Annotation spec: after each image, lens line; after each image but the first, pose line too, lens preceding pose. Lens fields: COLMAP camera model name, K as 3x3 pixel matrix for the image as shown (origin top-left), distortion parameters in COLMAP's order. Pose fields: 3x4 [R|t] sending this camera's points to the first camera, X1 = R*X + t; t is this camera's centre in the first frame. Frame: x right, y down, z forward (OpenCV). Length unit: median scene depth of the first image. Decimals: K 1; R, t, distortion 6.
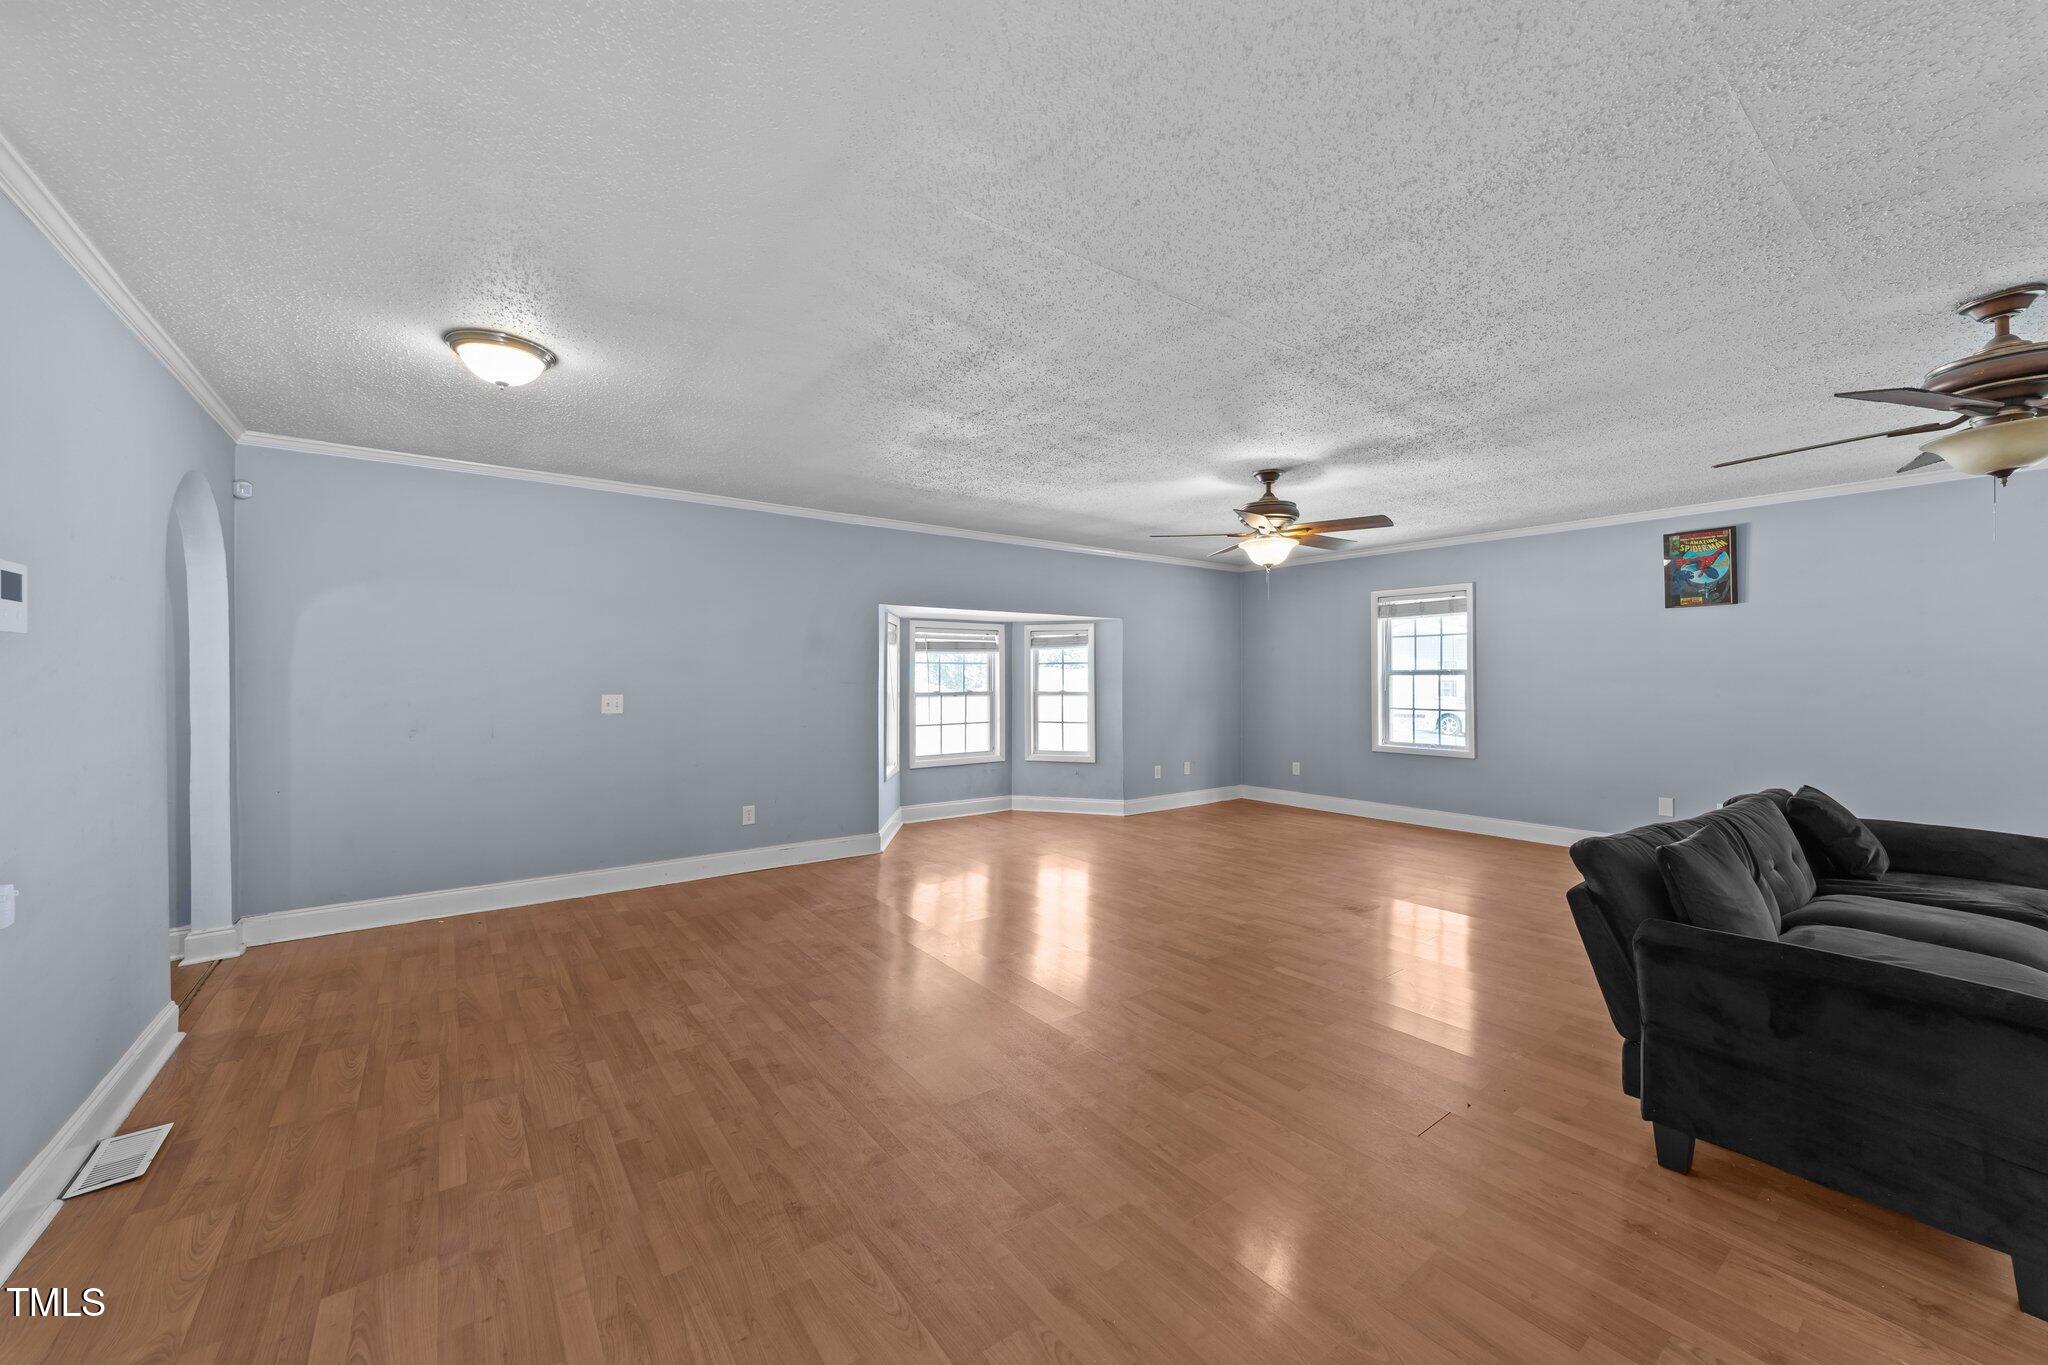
lens RADIAL K [[787.5, 0, 1036.2], [0, 787.5, 676.1], [0, 0, 1]] dist [0.000378, 0.000030]
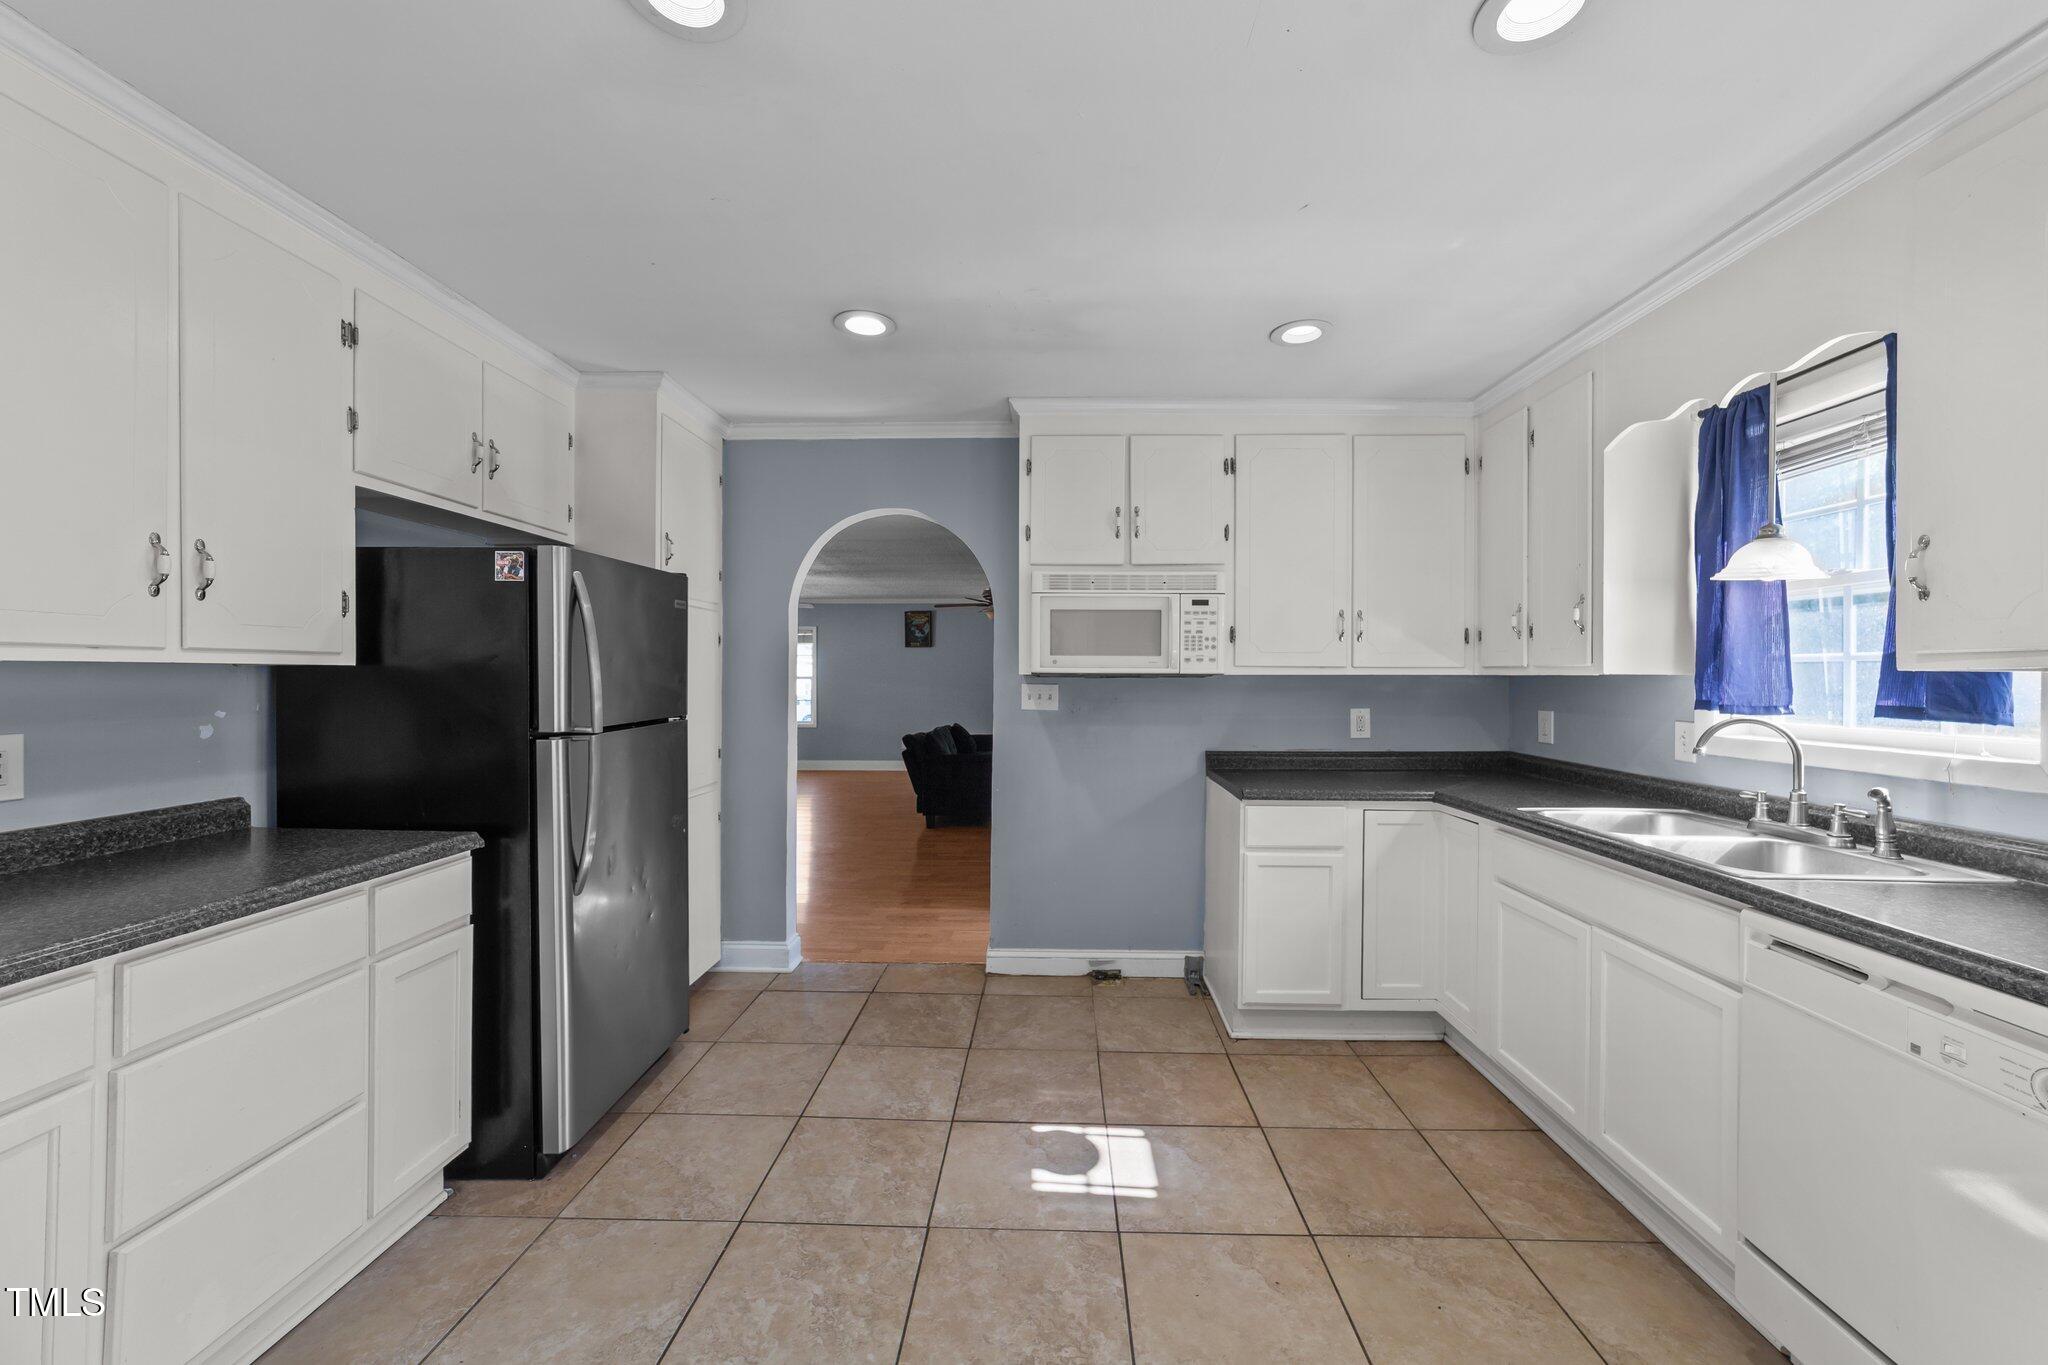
lens RADIAL K [[787.5, 0, 1036.2], [0, 787.5, 676.1], [0, 0, 1]] dist [0.000378, 0.000030]
pose [[0.620074, 0.017686, 0.784344, -0.641335], [-0.014687, 0.999832, -0.010934, 0.009361], [-0.784406, -0.004740, 0.620229, -0.585017]]
